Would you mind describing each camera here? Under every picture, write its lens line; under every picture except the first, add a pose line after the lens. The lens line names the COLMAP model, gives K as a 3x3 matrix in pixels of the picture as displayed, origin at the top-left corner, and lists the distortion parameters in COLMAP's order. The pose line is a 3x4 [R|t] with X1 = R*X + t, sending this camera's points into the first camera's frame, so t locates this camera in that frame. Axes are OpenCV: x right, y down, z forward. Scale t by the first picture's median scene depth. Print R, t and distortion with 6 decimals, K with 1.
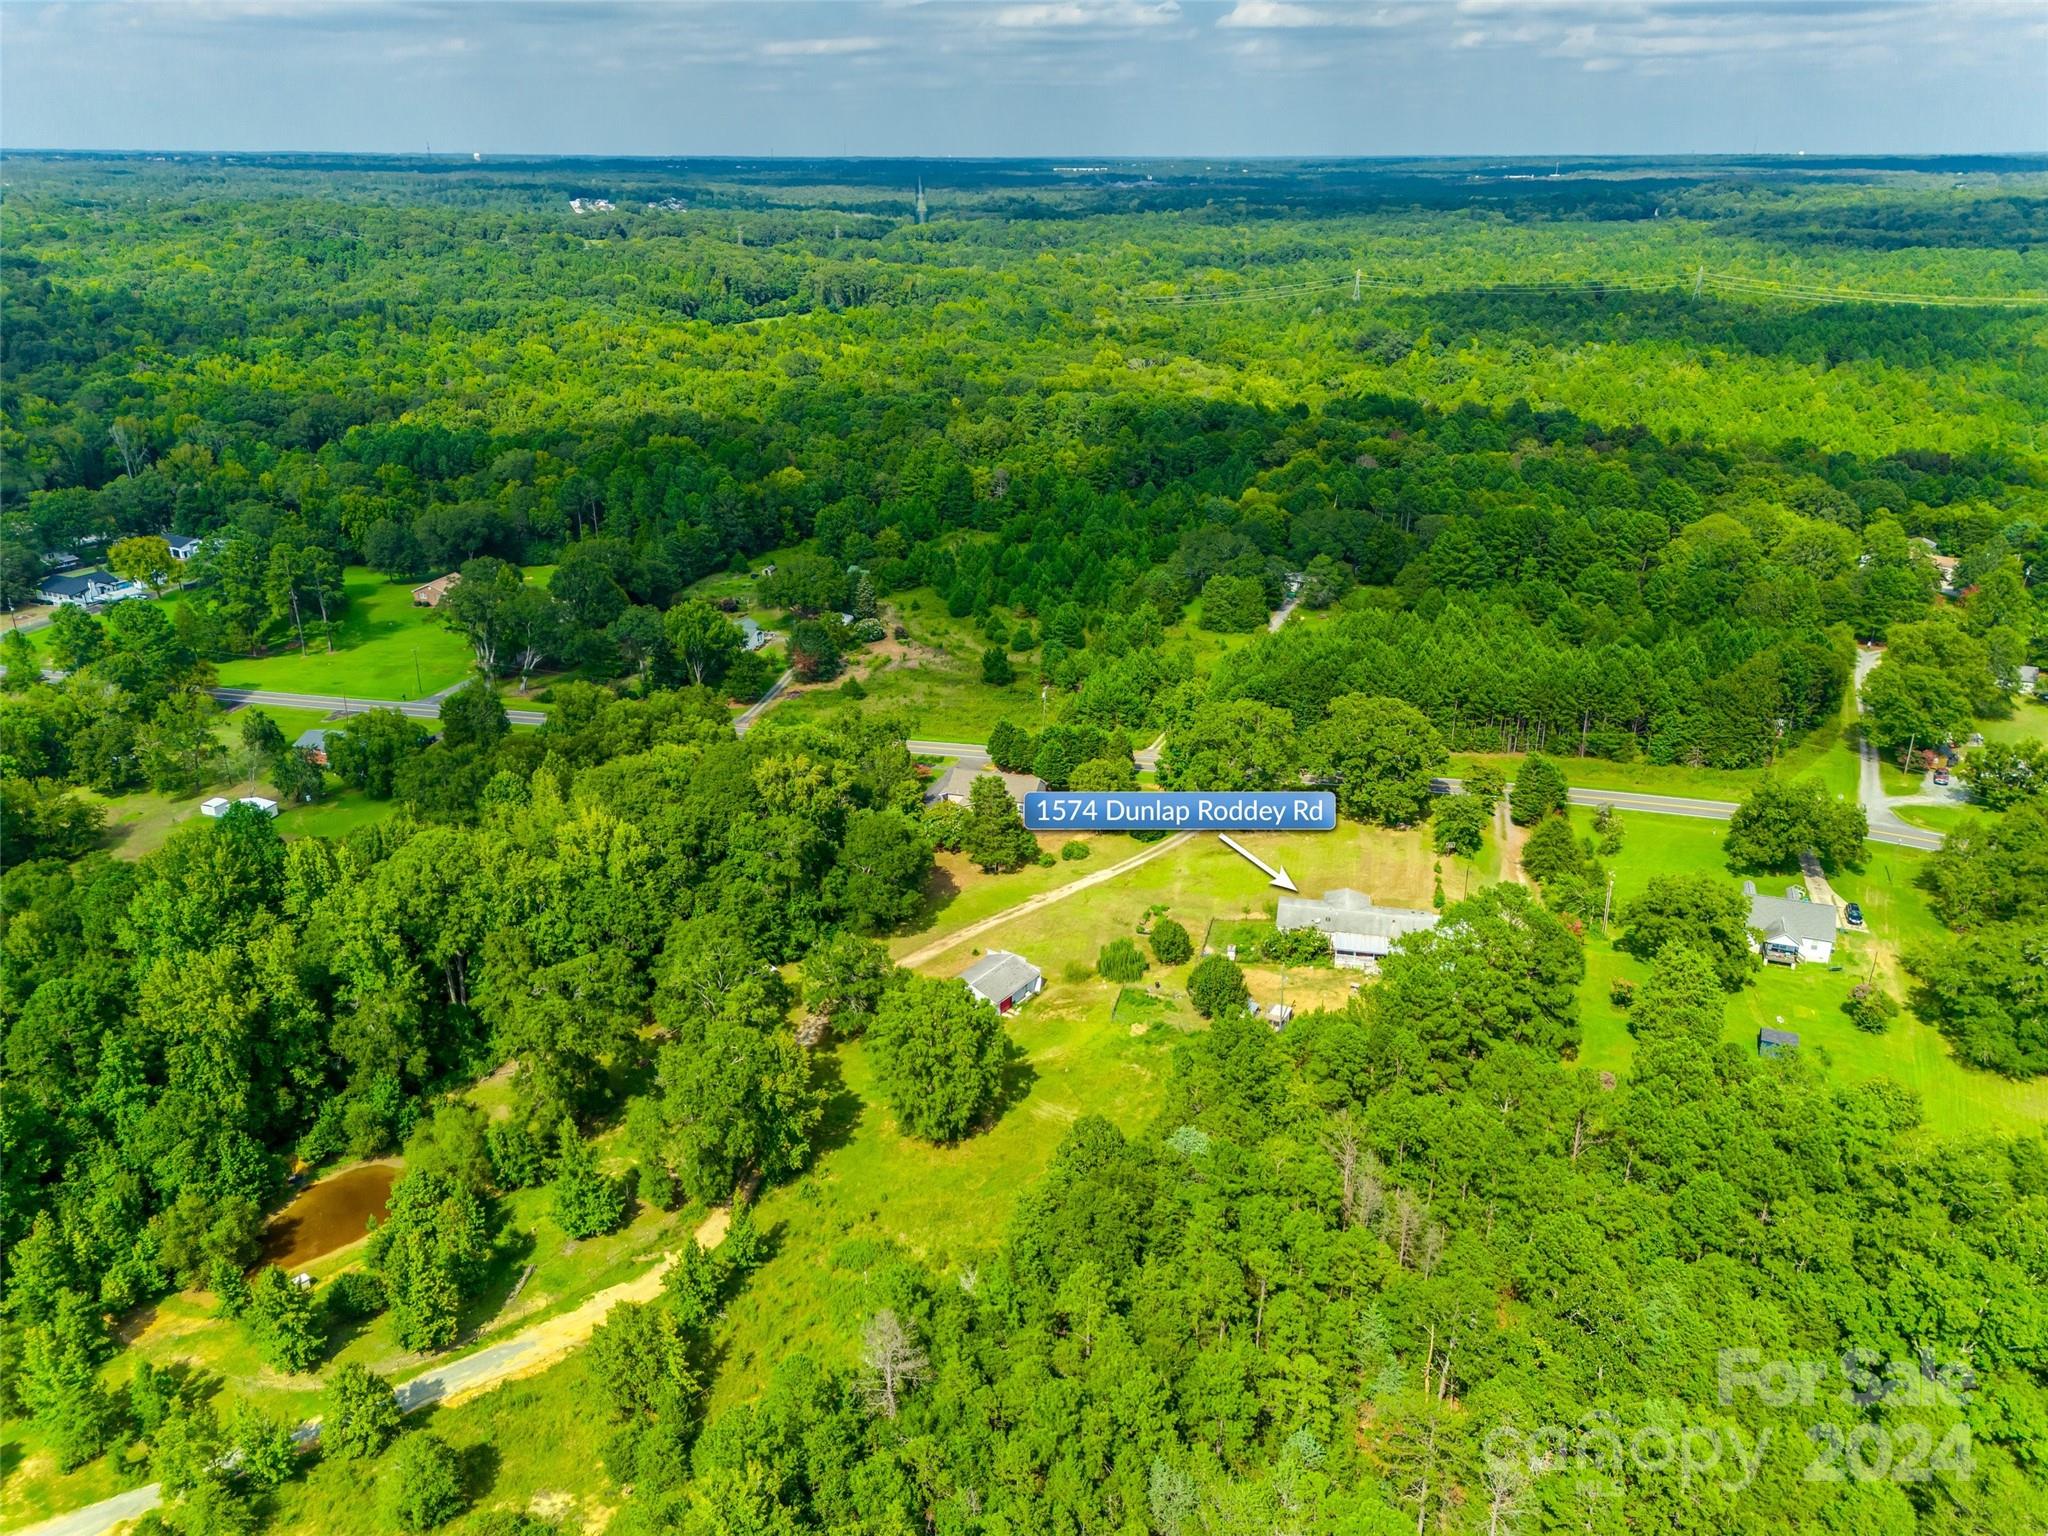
lens RADIAL K [[1578.6, 0, 1037.5], [0, 1578.6, 774.1], [0, 0, 1]] dist [0.063051, -0.048008]
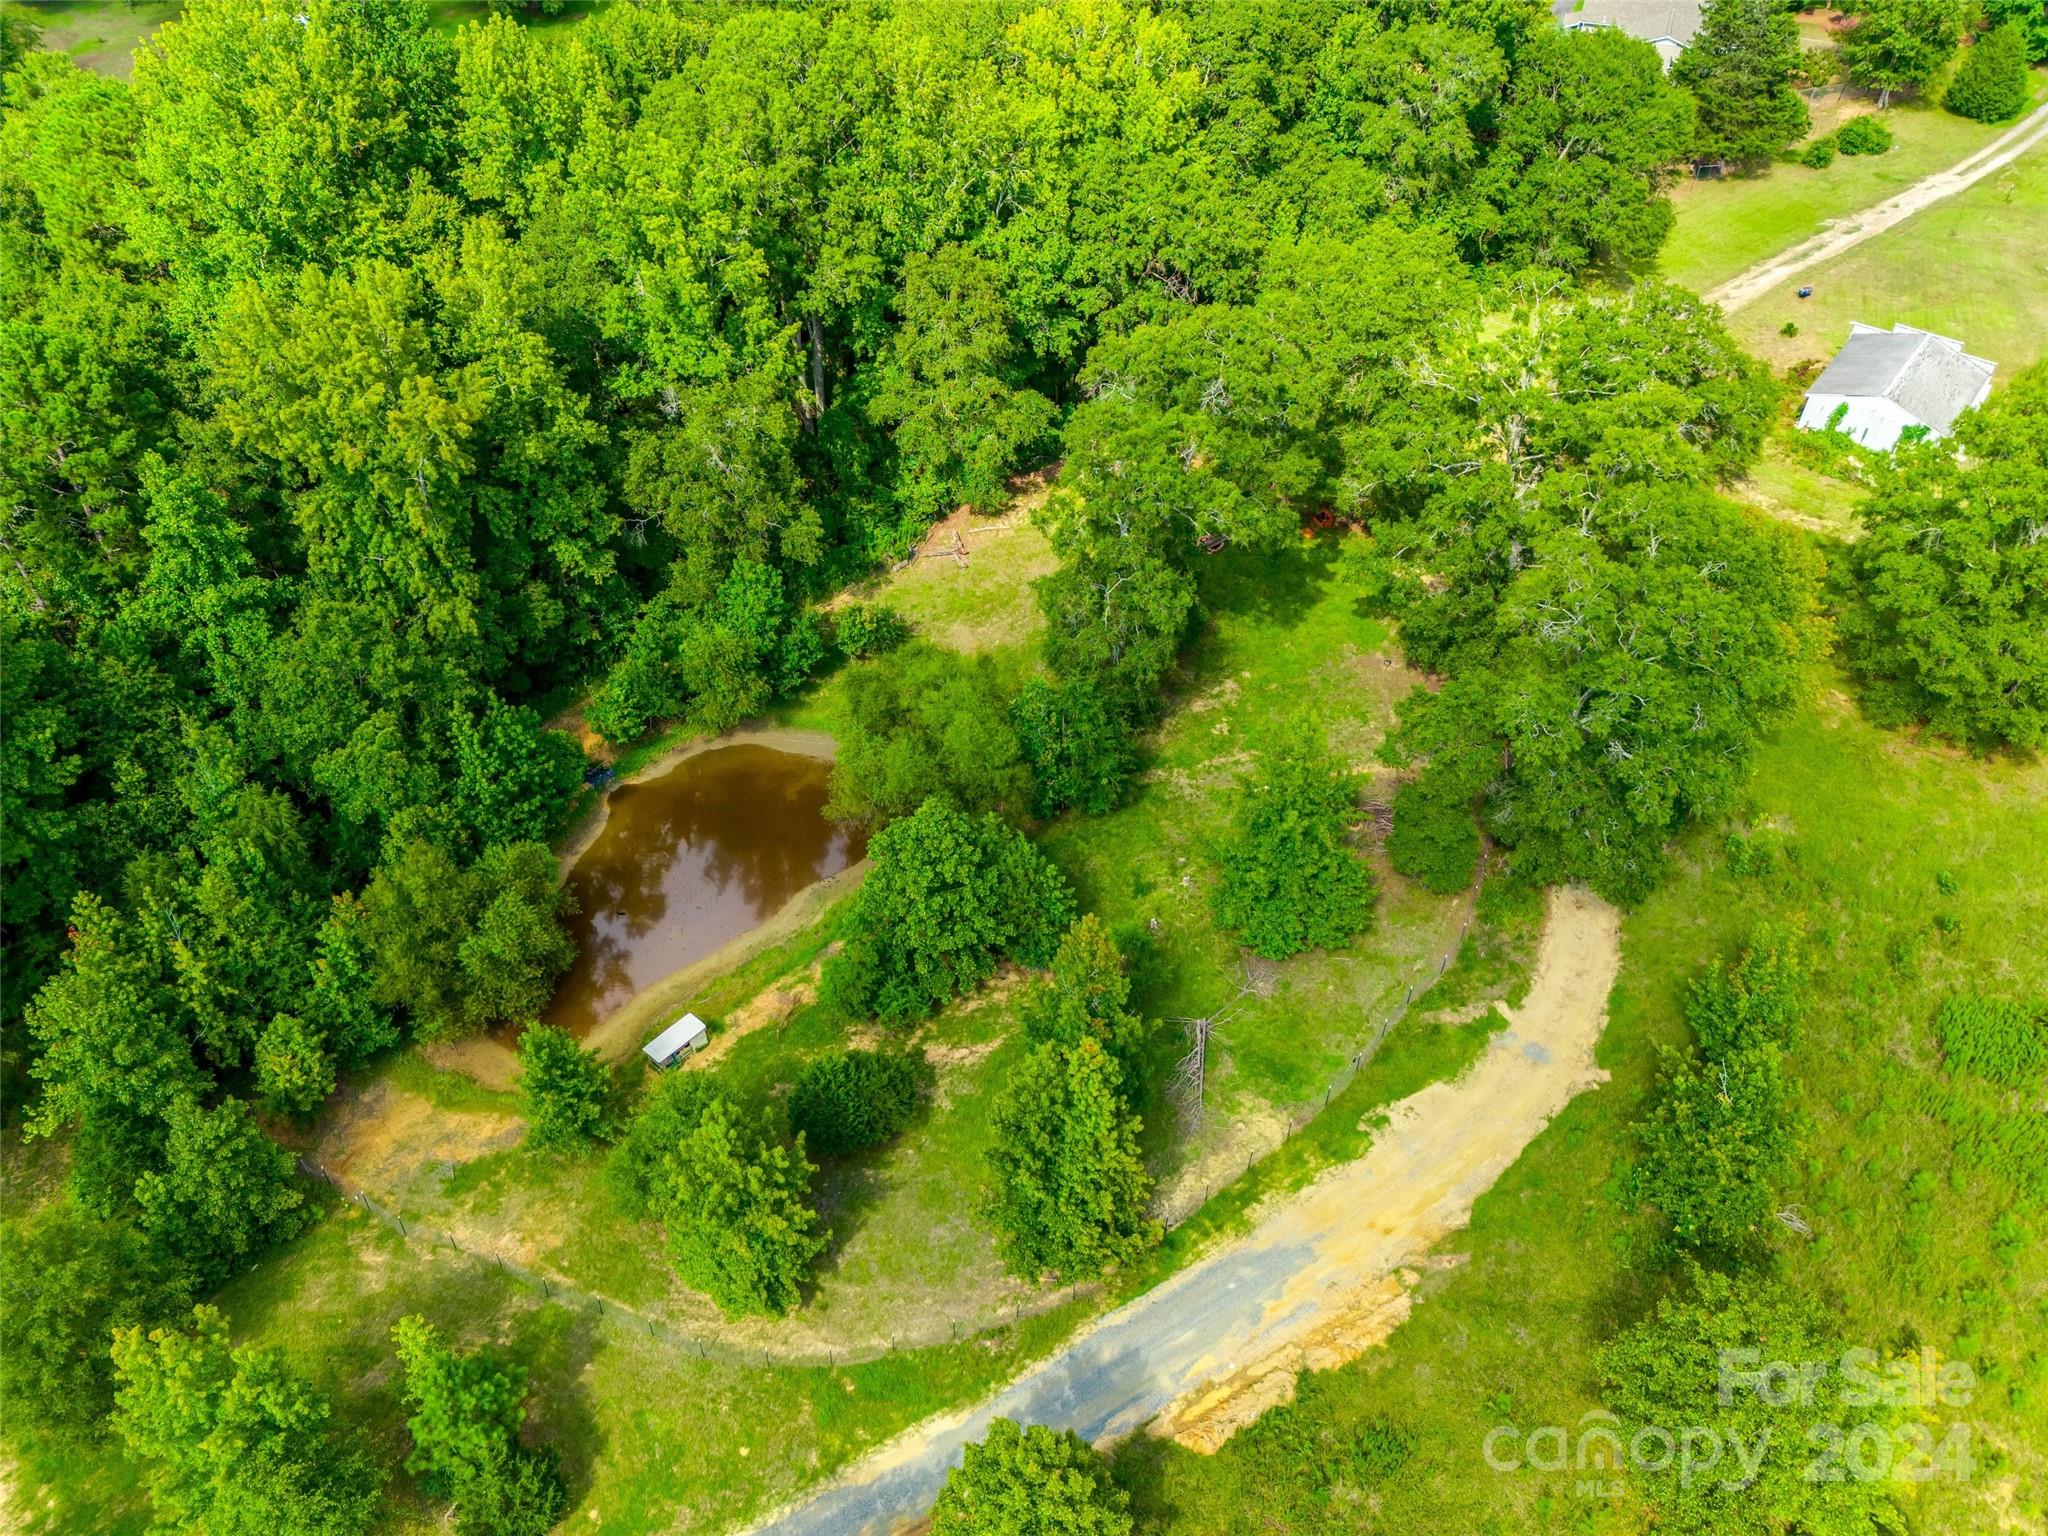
lens RADIAL K [[1578.6, 0, 1010.6], [0, 1578.6, 781.7], [0, 0, 1]] dist [0.063051, -0.048008]
pose [[0.999591, 0.027657, -0.007255, -0.331929], [-0.023030, 0.929144, 0.369000, 0.075796], [0.016947, -0.368682, 0.929401, 0.553249]]
